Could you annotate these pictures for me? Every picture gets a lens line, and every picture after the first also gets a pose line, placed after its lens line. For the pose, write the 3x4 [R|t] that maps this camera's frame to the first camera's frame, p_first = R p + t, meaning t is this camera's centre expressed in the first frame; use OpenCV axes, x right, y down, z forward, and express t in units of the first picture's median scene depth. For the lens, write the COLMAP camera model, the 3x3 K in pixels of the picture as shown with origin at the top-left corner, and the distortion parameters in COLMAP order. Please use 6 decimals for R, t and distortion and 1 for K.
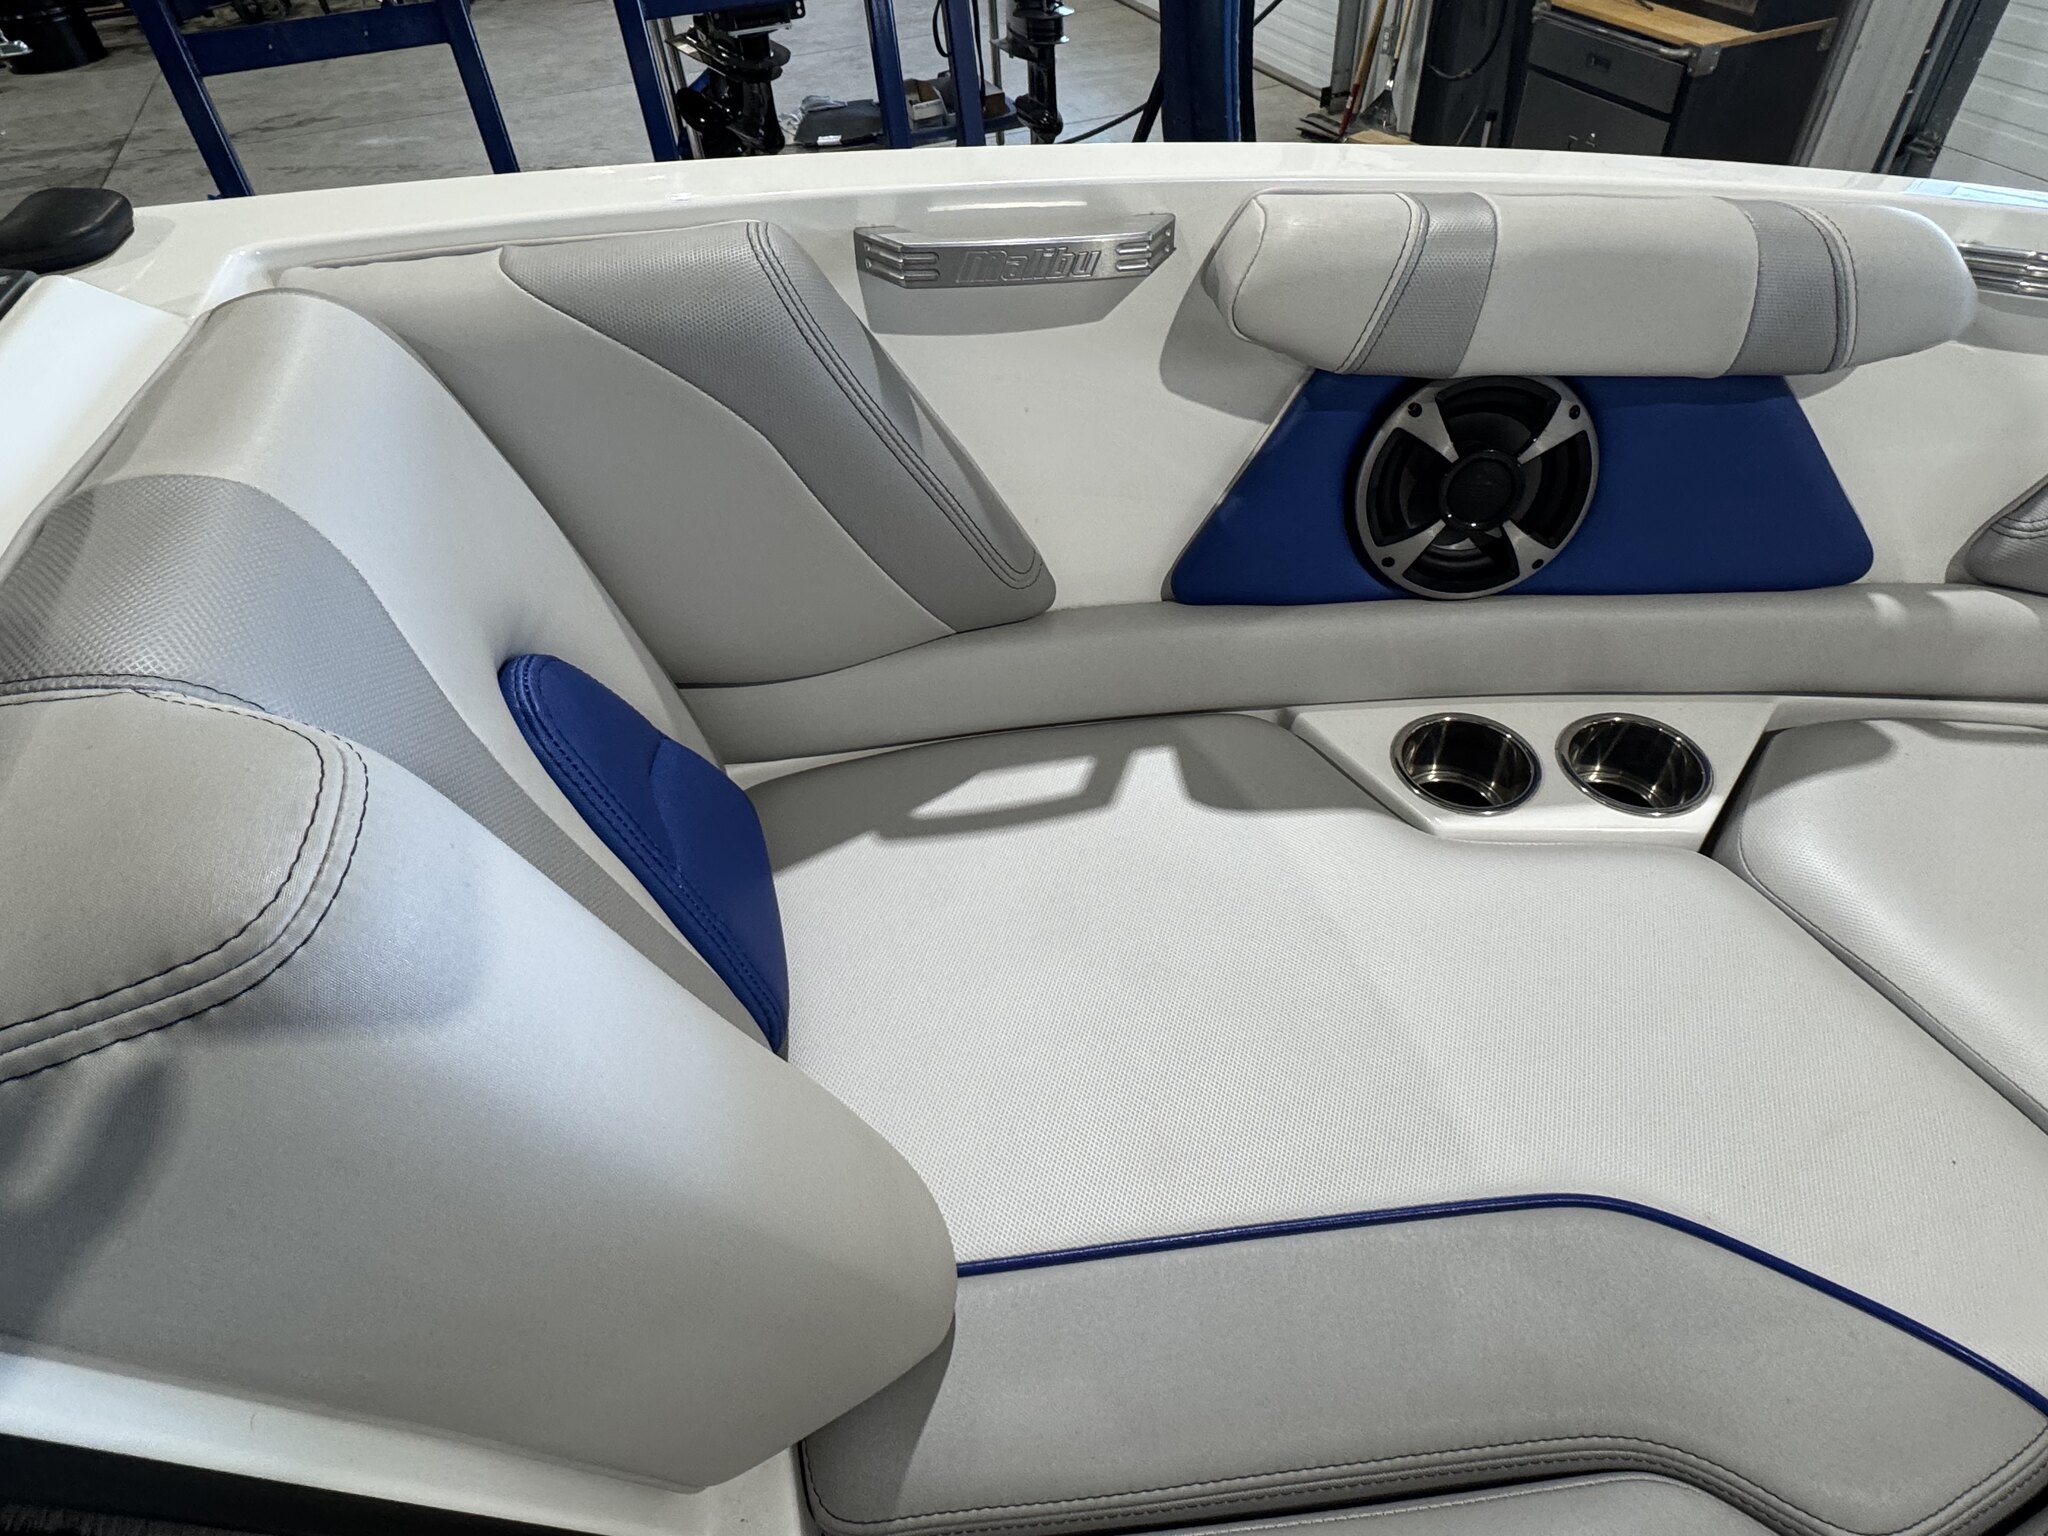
lens RADIAL K [[1181.7, 0, 1023.1], [0, 1181.7, 782.1], [0, 0, 1]] dist [-0.011719, -0.002413]
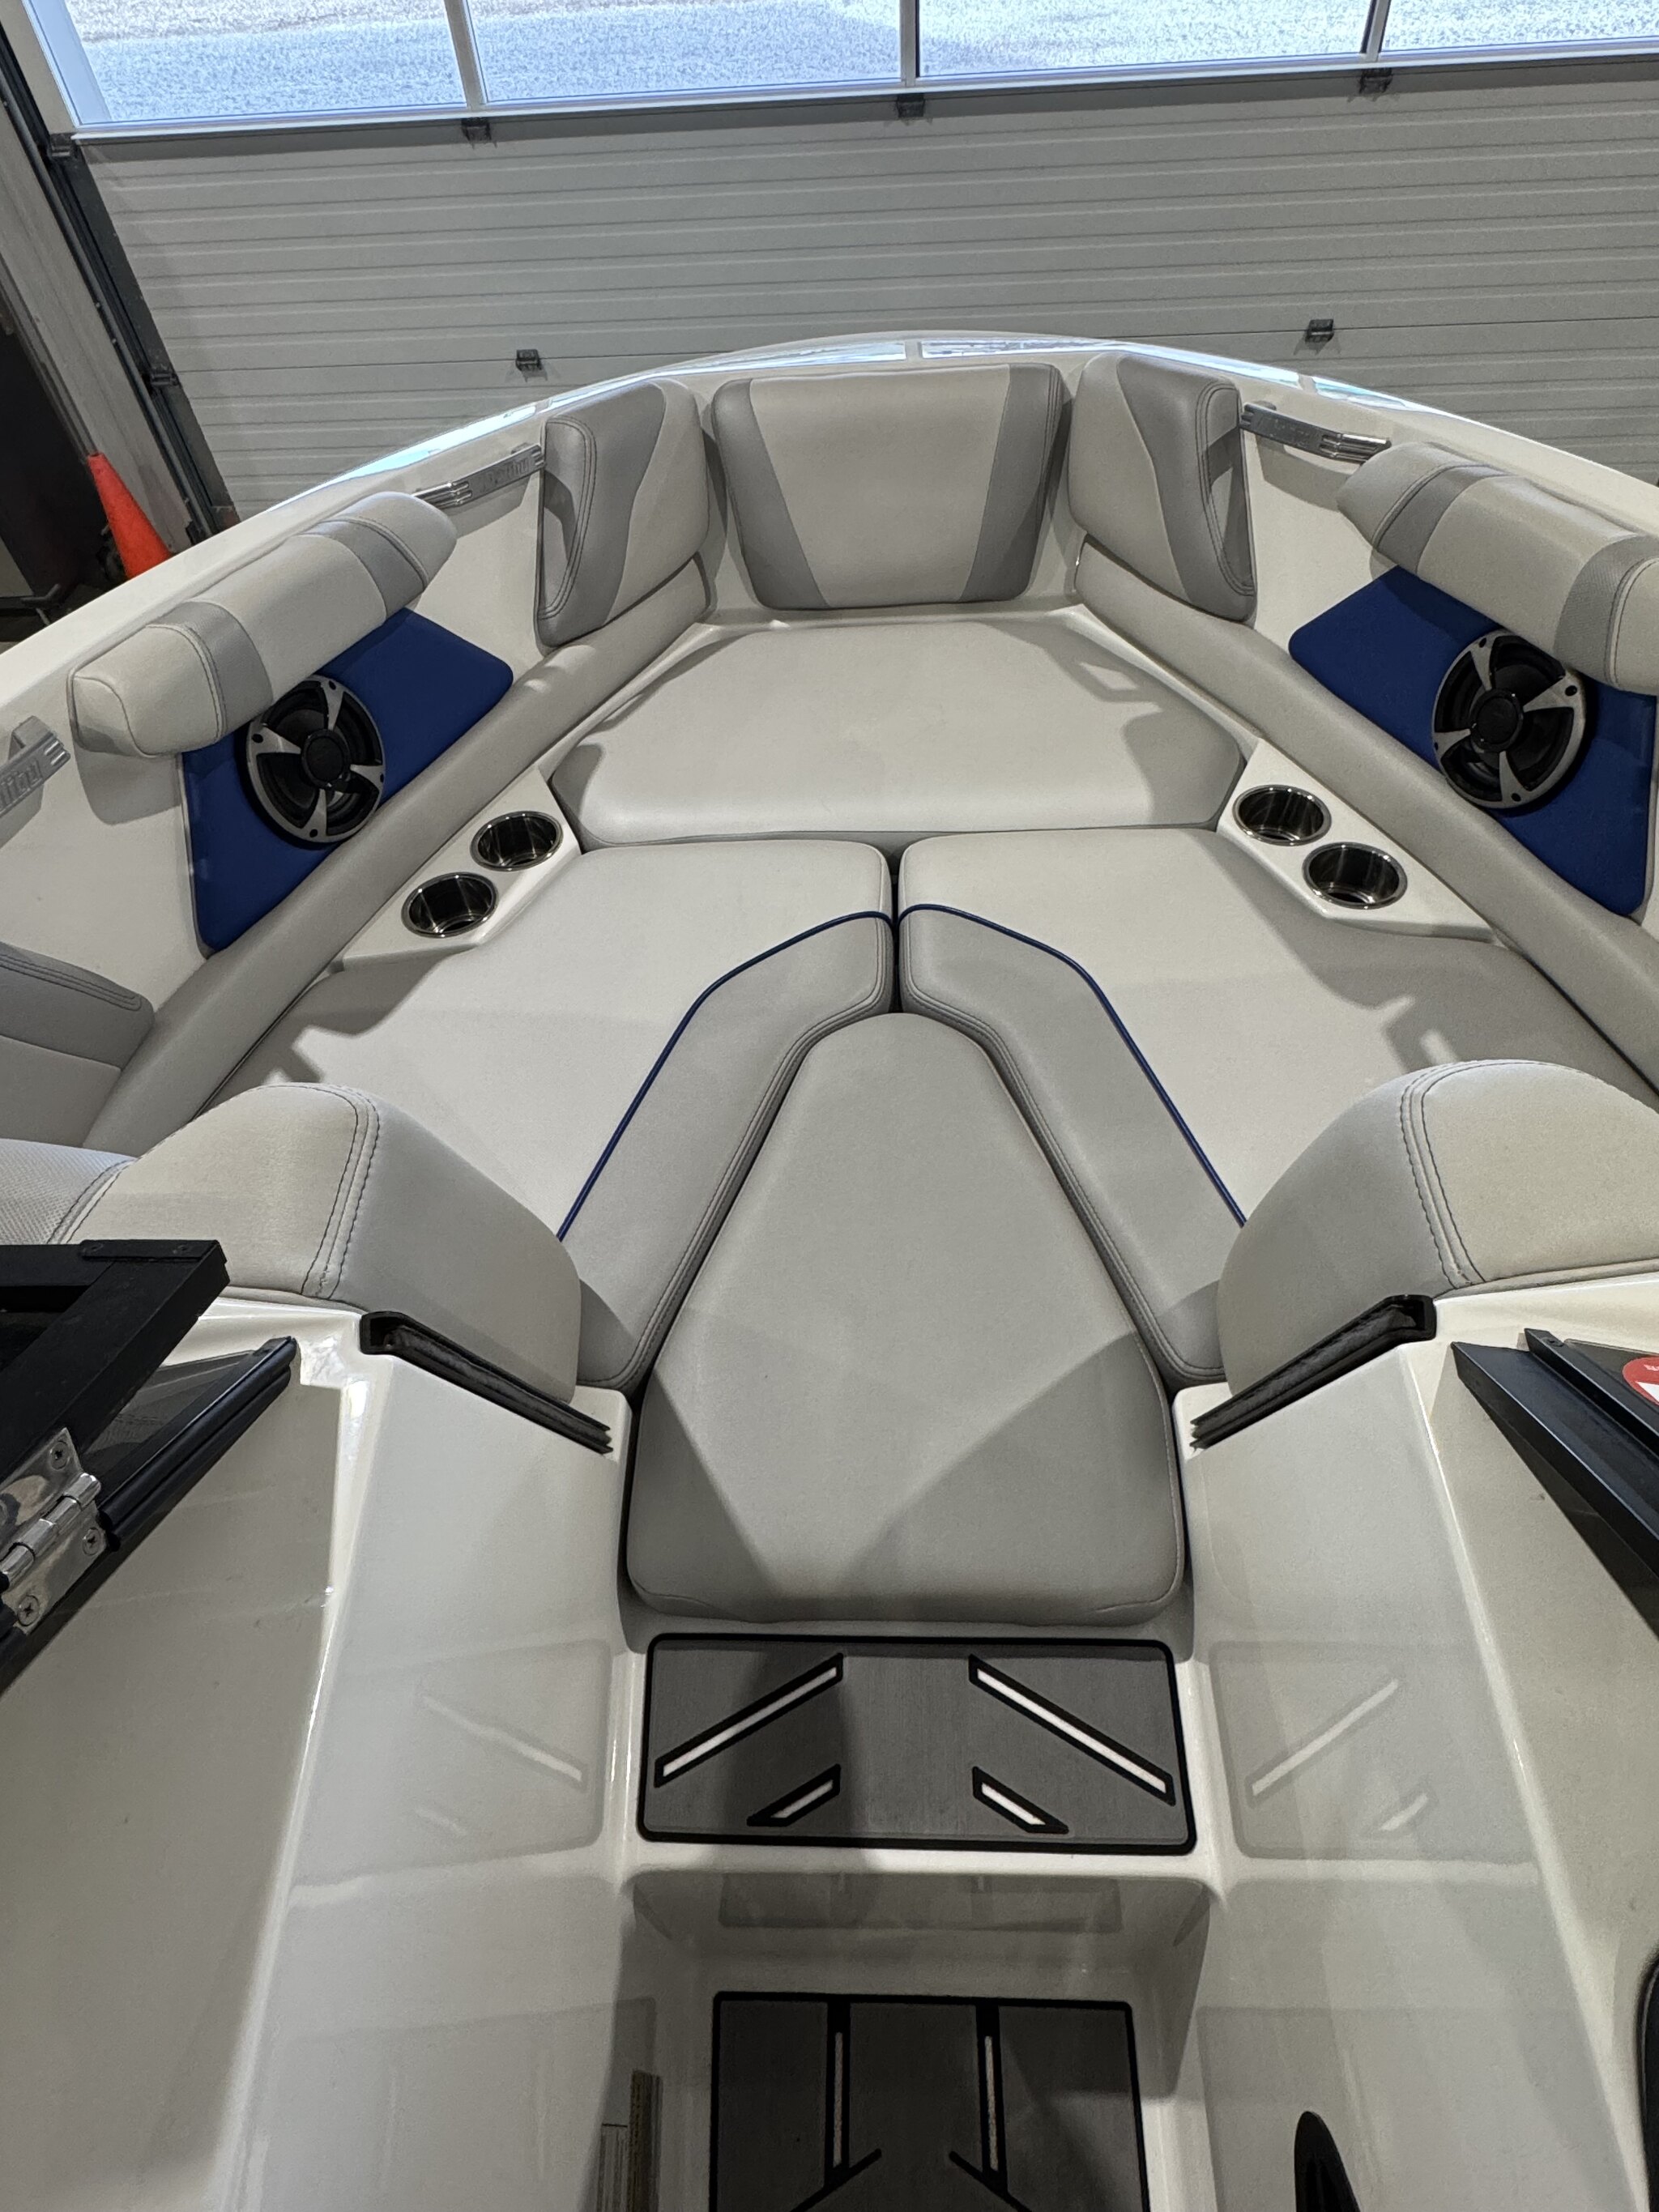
lens RADIAL K [[1276.5, 0, 827.4], [0, 1276.5, 1100.4], [0, 0, 1]] dist [-0.011719, -0.002413]
pose [[0.432020, -0.679903, 0.592530, -0.563386], [0.666435, 0.683334, 0.298192, -0.010145], [-0.607637, 0.266058, 0.748325, -0.455182]]
